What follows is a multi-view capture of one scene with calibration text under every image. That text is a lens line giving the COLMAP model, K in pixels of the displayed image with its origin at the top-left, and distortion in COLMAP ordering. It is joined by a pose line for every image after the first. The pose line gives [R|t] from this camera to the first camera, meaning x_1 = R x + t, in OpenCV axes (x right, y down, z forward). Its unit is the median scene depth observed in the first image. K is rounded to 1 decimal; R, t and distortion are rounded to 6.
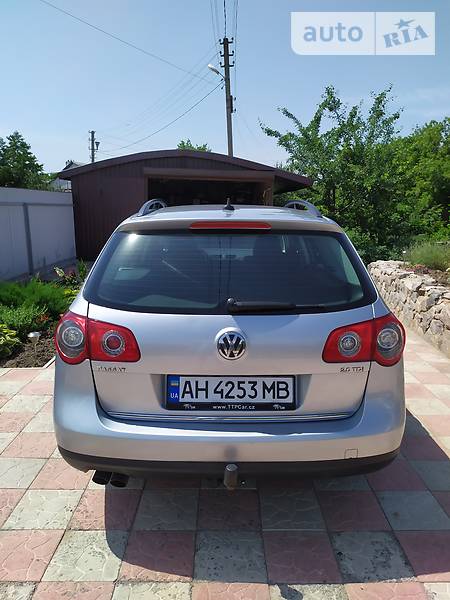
lens RADIAL K [[459.7, 0, 225.0], [0, 459.7, 300.0], [0, 0, 1]] dist [0.053639, -0.071970]
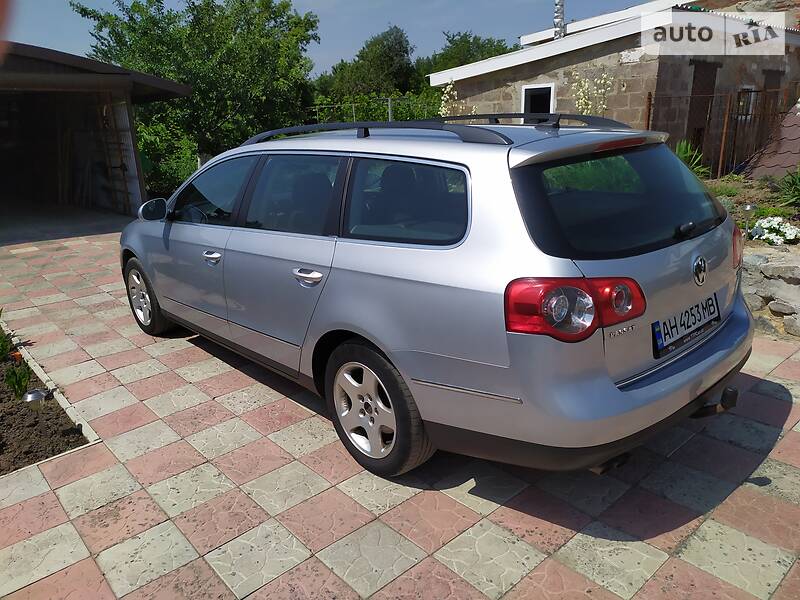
lens RADIAL K [[612.9, 0, 402.3], [0, 612.9, 301.3], [0, 0, 1]] dist [0.053639, -0.071970]
pose [[0.740251, -0.239028, 0.628407, -1.177327], [0.184818, 0.971005, 0.151631, -0.137604], [-0.646430, 0.003896, 0.762963, 0.397853]]
